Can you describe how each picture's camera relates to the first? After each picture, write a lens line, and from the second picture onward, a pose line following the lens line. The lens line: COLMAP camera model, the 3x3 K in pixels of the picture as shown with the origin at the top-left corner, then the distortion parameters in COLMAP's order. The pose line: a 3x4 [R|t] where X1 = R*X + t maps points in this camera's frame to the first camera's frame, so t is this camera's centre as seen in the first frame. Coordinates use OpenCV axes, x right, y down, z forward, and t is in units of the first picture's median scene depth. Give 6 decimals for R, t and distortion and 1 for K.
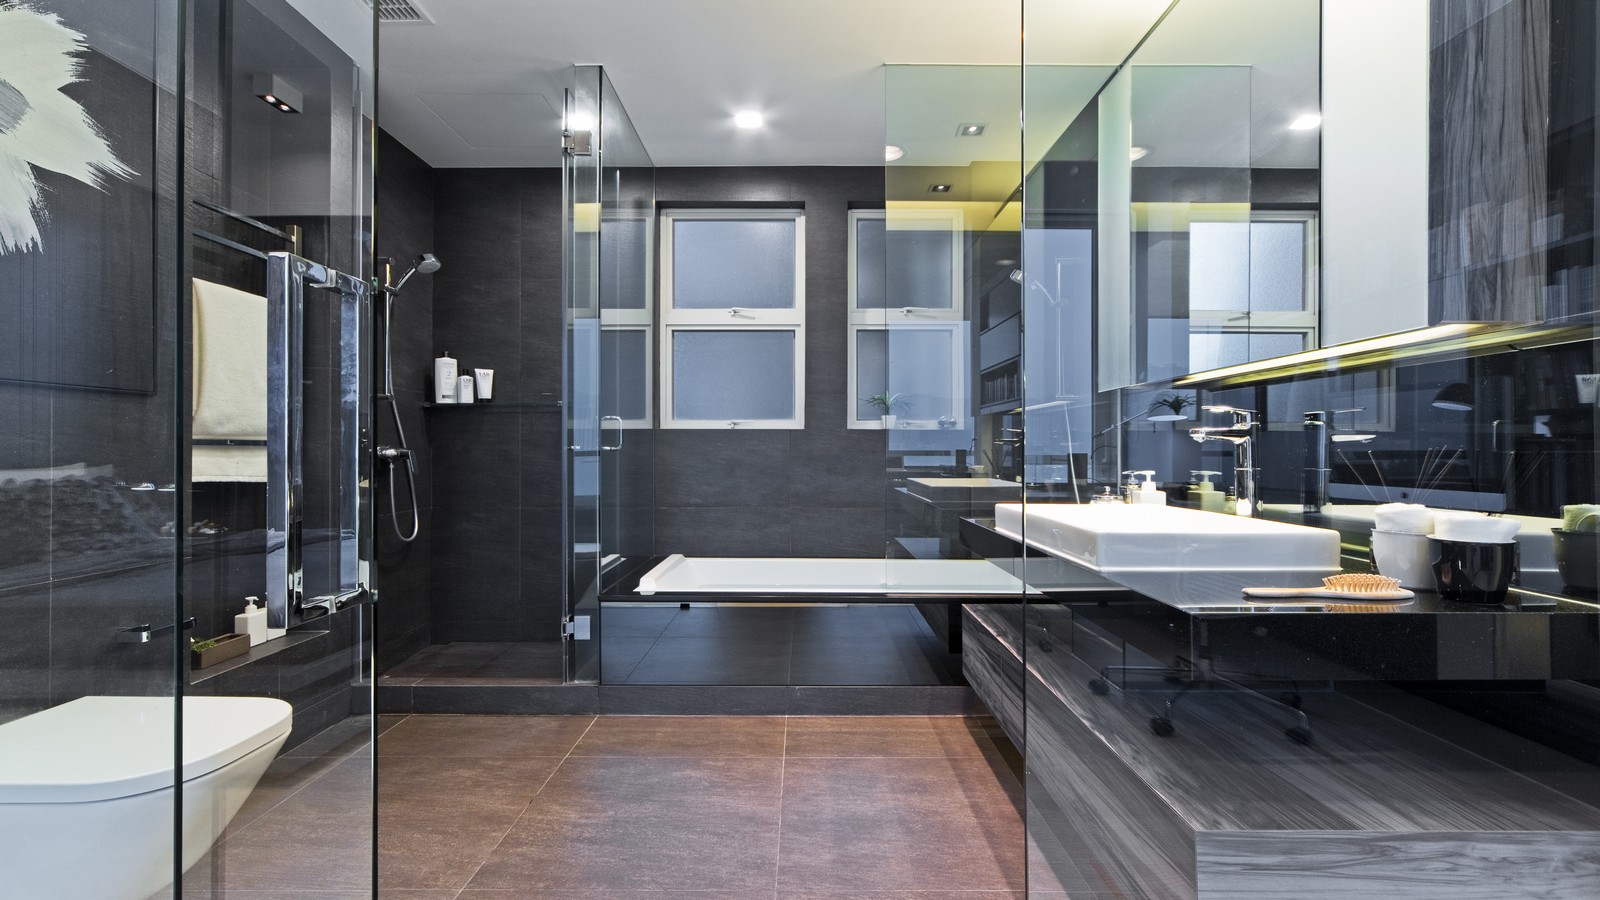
lens RADIAL K [[714.7, 0, 804.7], [0, 714.7, 454.9], [0, 0, 1]] dist [-0.014184, 0.000016]
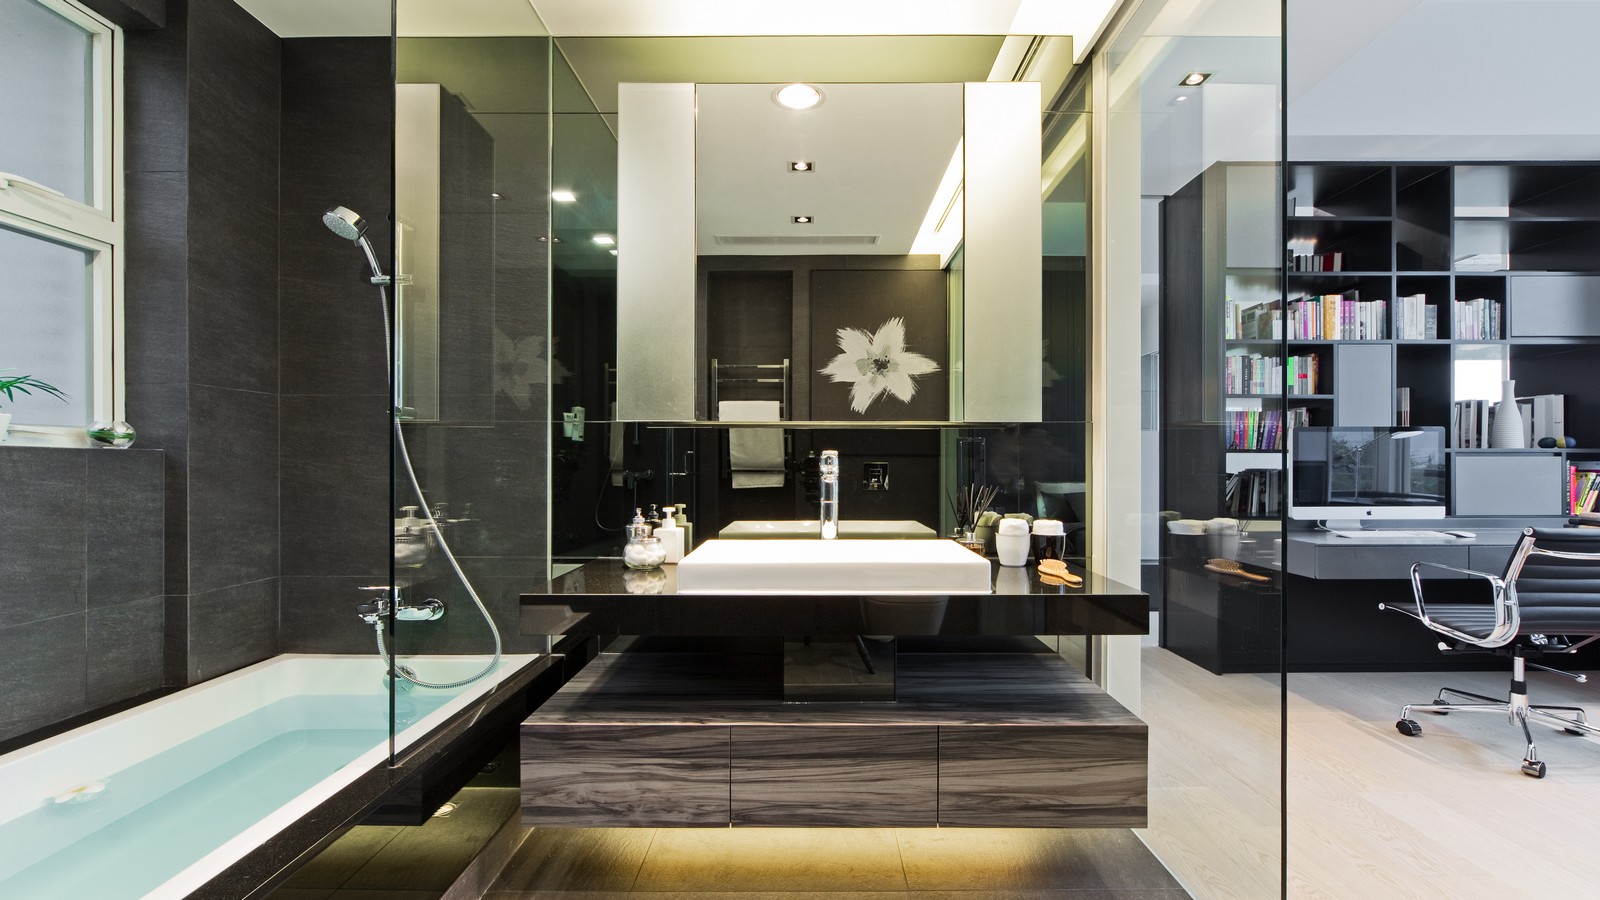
lens RADIAL K [[714.7, 0, 804.7], [0, 714.7, 454.9], [0, 0, 1]] dist [-0.014184, 0.000016]
pose [[0.015533, 0.009698, 0.999832, -0.499625], [0.005313, 0.999938, -0.009781, -0.034936], [-0.999865, 0.005464, 0.015481, 0.814976]]
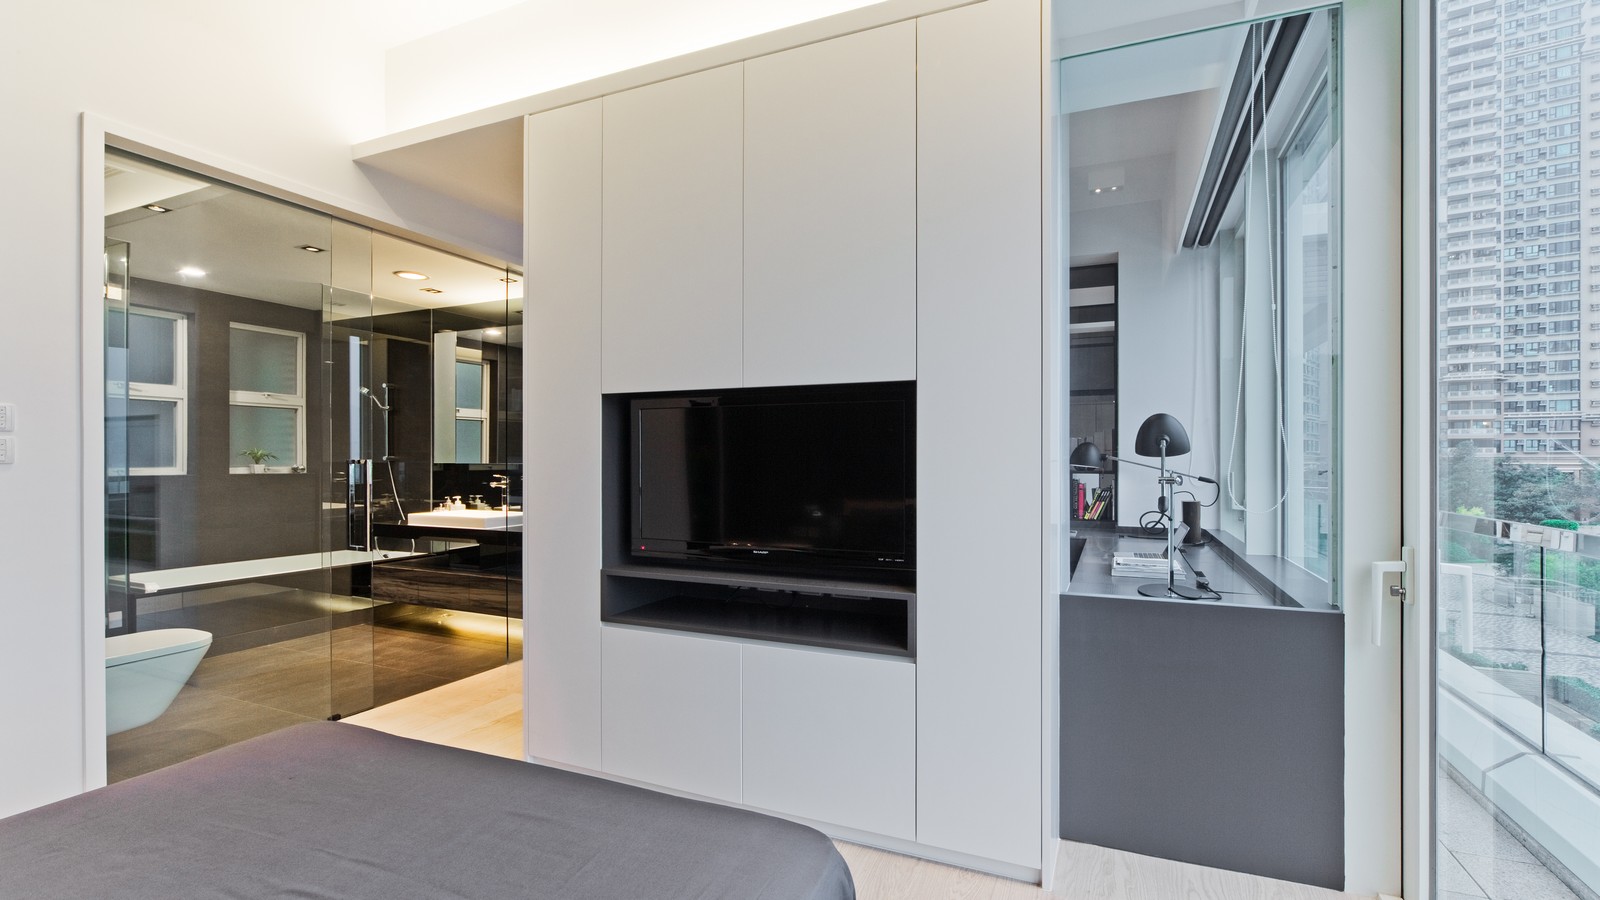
lens RADIAL K [[714.7, 0, 804.7], [0, 714.7, 454.9], [0, 0, 1]] dist [-0.014184, 0.000016]
pose [[0.415783, 0.003616, 0.909457, -1.280201], [0.002539, 0.999984, -0.005136, -0.107007], [-0.909461, 0.004445, 0.415767, -1.140266]]
